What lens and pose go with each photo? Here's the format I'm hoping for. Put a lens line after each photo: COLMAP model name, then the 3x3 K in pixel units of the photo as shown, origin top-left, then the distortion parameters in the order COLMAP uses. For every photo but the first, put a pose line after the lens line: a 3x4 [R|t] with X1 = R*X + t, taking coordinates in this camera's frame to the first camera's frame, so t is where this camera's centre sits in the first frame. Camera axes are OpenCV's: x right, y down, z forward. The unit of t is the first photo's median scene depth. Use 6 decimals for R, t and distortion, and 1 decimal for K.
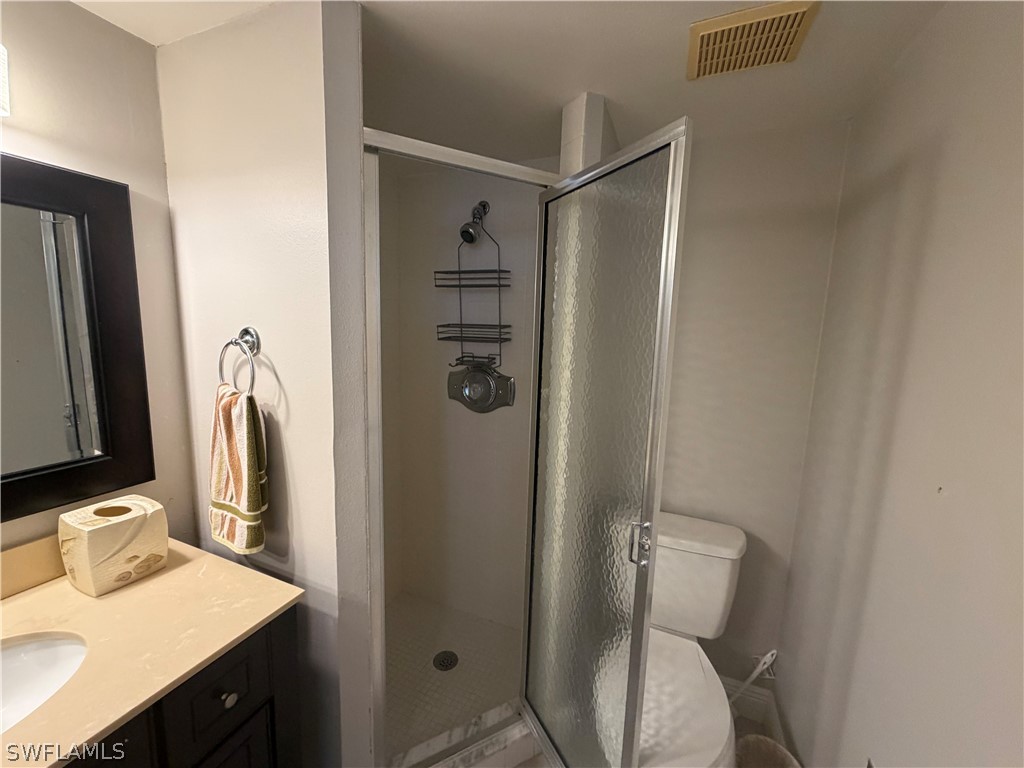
lens RADIAL K [[408.1, 0, 509.4], [0, 408.1, 383.8], [0, 0, 1]] dist [0.000996, -0.000185]
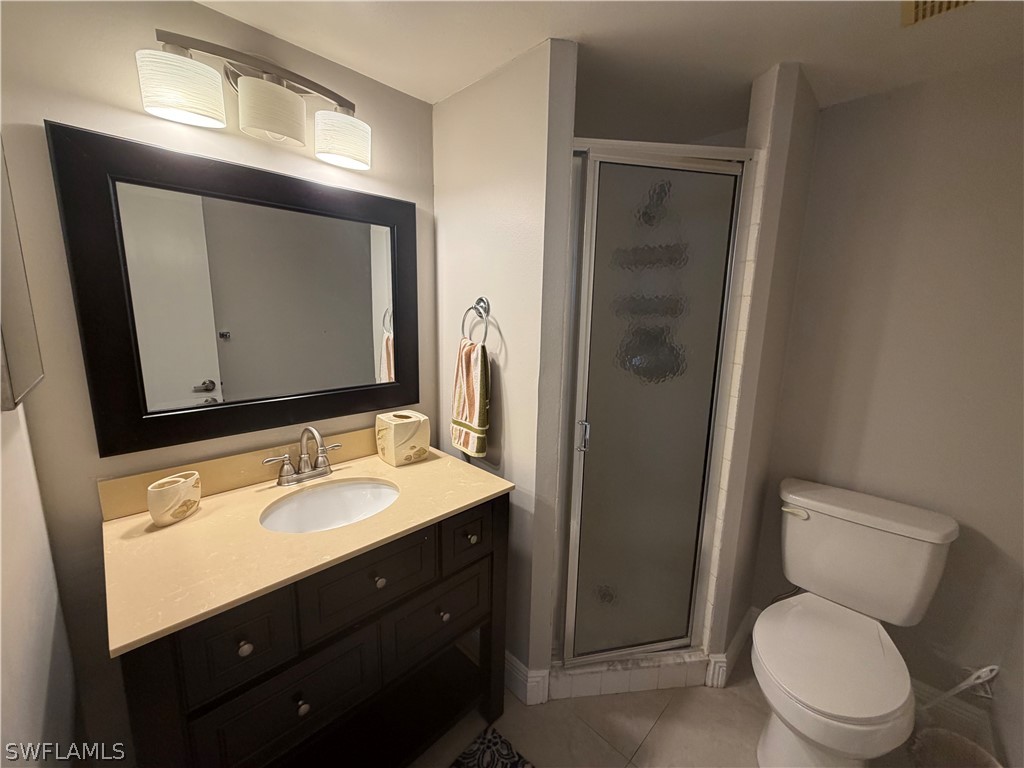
lens RADIAL K [[408.1, 0, 509.4], [0, 408.1, 383.8], [0, 0, 1]] dist [0.000996, -0.000185]
pose [[0.926428, 0.052814, -0.372748, -0.018325], [-0.042774, 0.998466, 0.035160, 0.105759], [0.374033, -0.016630, 0.927266, -0.266267]]
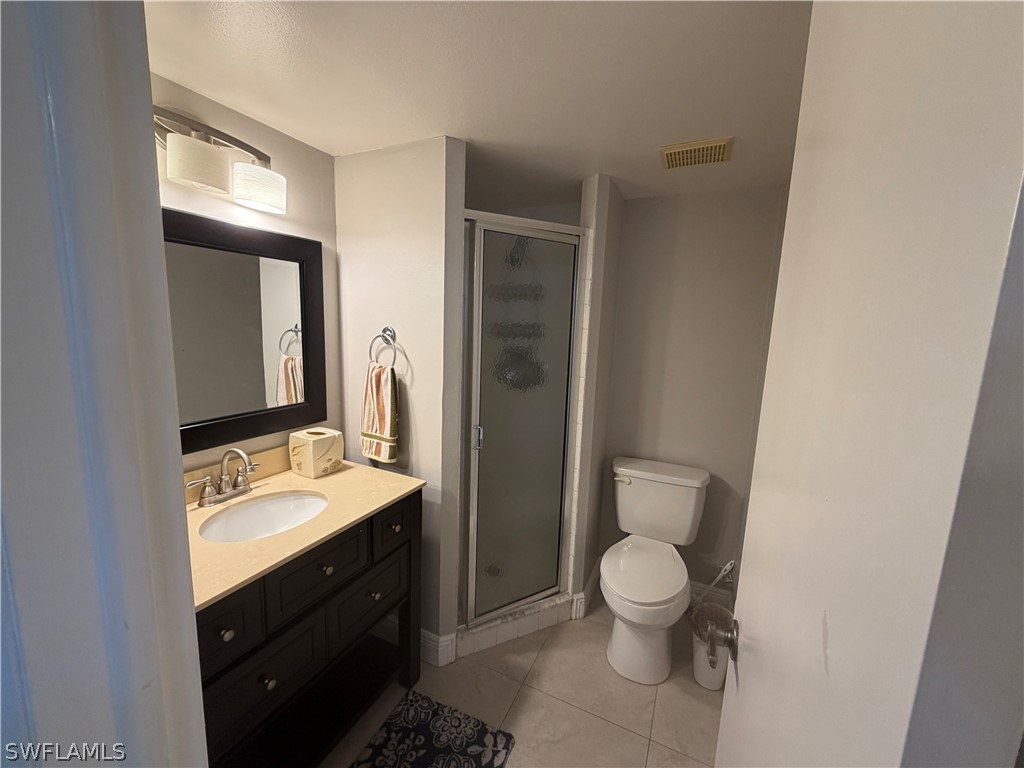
lens RADIAL K [[408.1, 0, 509.4], [0, 408.1, 383.8], [0, 0, 1]] dist [0.000996, -0.000185]
pose [[0.998836, 0.010180, -0.047141, -0.072711], [-0.009921, 0.999934, 0.005734, 0.078147], [0.047196, -0.005260, 0.998872, -0.629489]]
